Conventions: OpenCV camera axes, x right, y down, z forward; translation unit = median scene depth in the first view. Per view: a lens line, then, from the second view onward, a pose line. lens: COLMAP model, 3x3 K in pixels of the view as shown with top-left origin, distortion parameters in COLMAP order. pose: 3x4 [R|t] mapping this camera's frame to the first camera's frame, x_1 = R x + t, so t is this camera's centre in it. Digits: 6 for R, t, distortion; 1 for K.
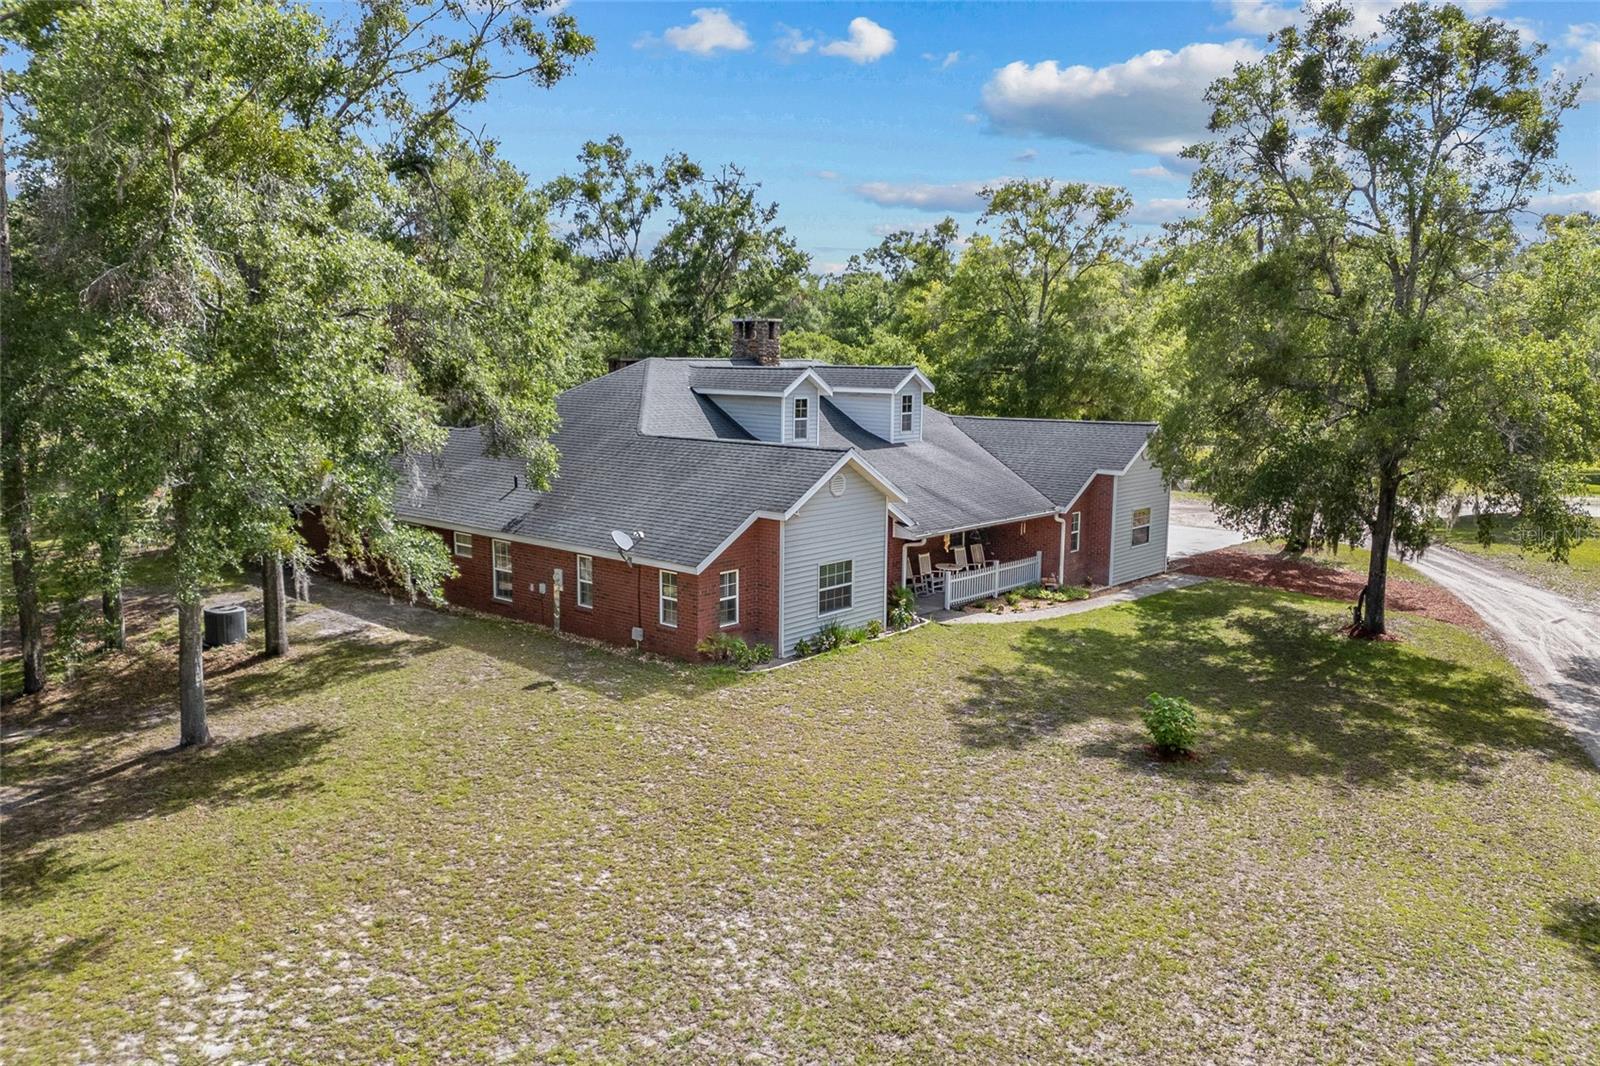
lens RADIAL K [[1083.2, 0, 770.9], [0, 1083.2, 531.2], [0, 0, 1]] dist [0.061136, -0.000228]
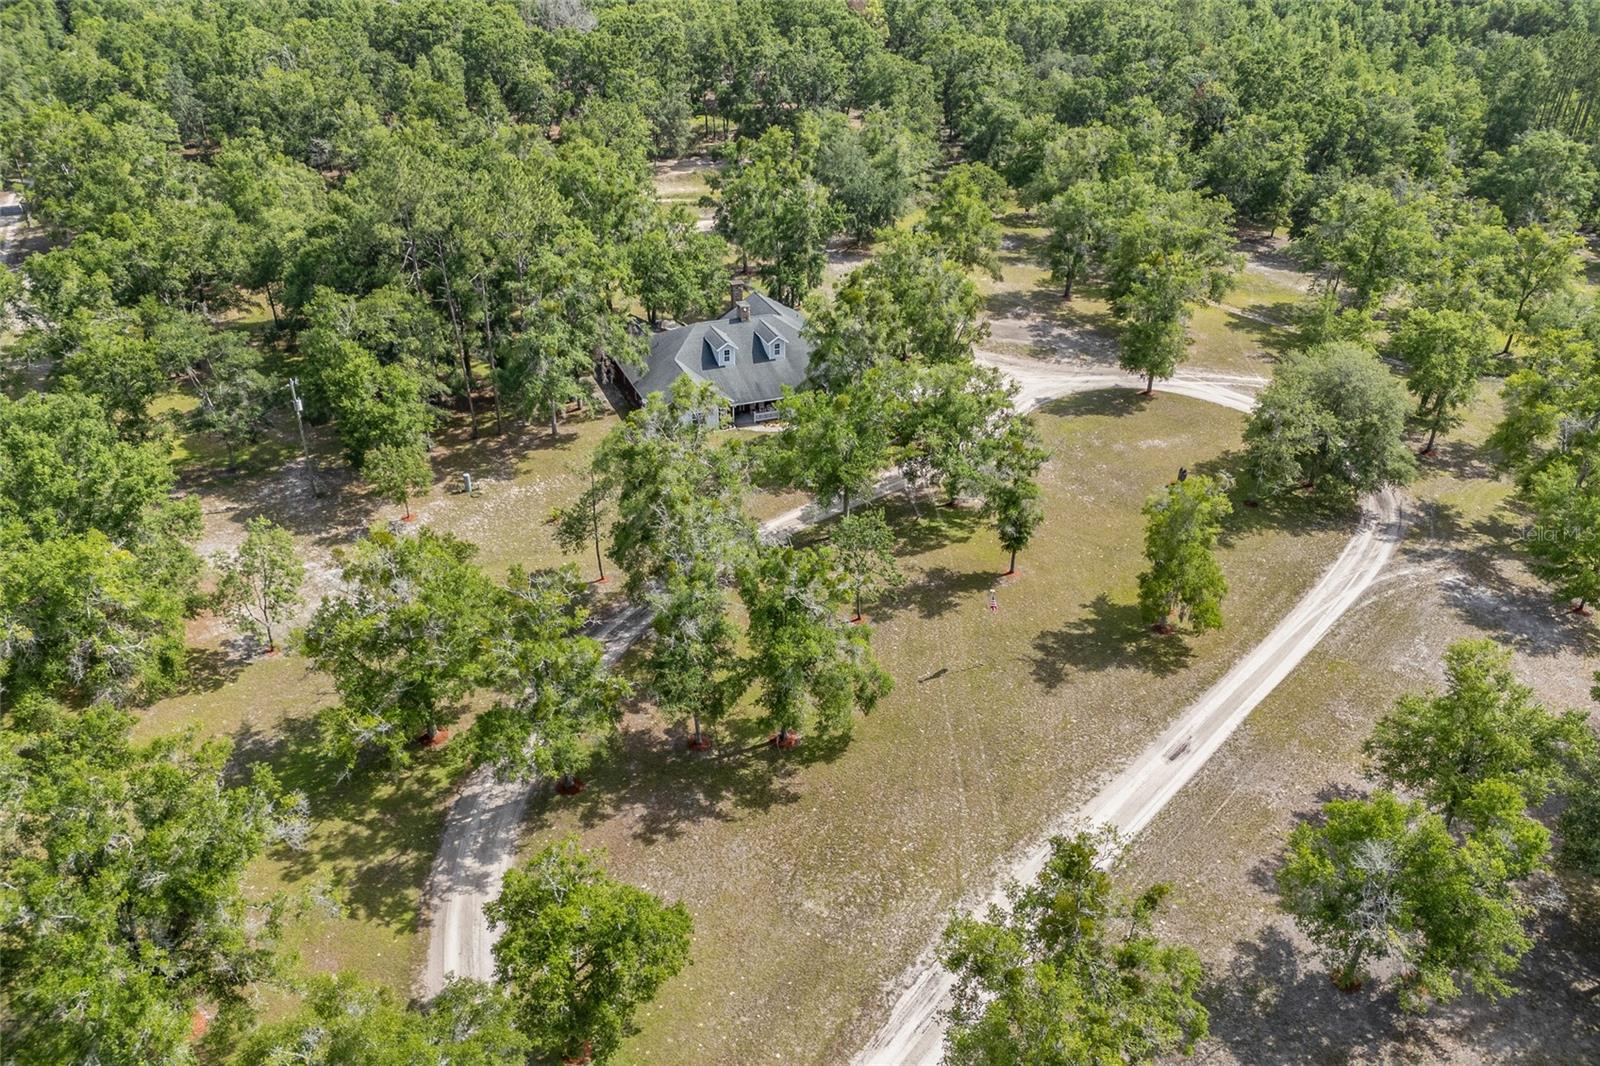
lens RADIAL K [[1158.9, 0, 802.2], [0, 1158.9, 460.3], [0, 0, 1]] dist [0.043515, -0.004459]
pose [[0.890090, 0.209352, -0.404860, 2.244026], [-0.066630, 0.938494, 0.338805, -1.322986], [0.450889, -0.274591, 0.849293, -2.558536]]
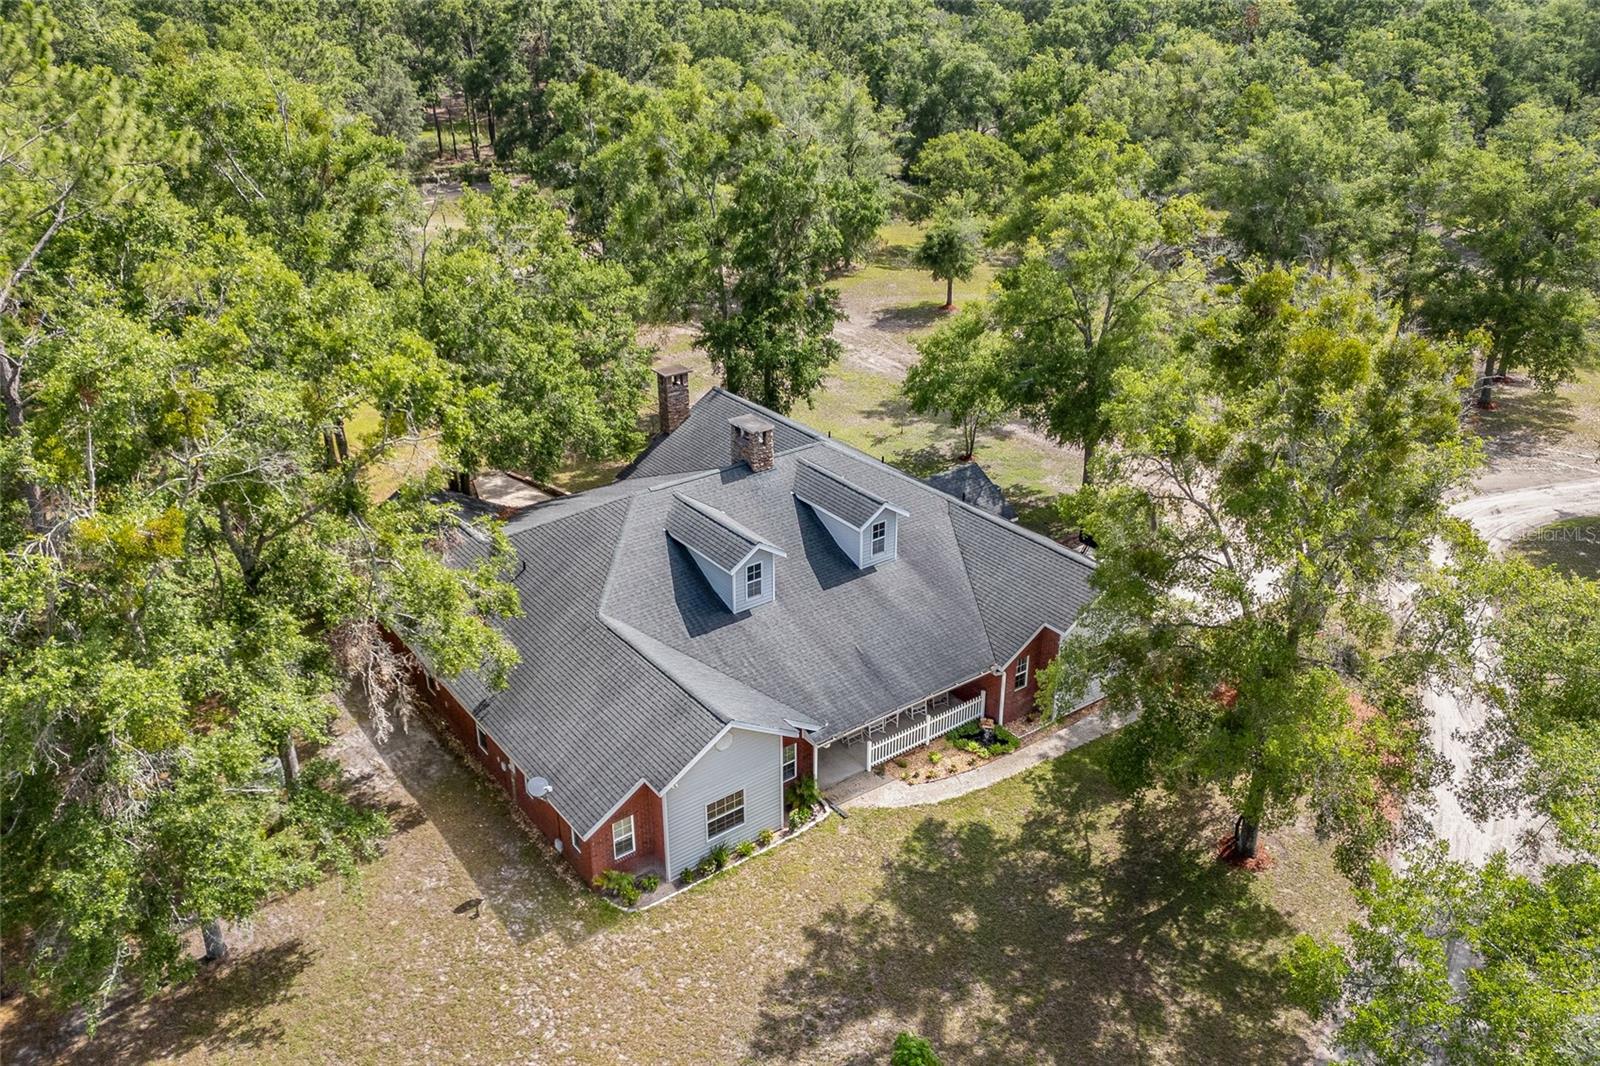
lens RADIAL K [[1158.9, 0, 802.2], [0, 1158.9, 460.3], [0, 0, 1]] dist [0.043515, -0.004459]
pose [[0.980934, 0.067867, -0.182105, 0.369690], [-0.017978, 0.964713, 0.262688, -0.698674], [0.193507, -0.254406, 0.947540, -0.092559]]
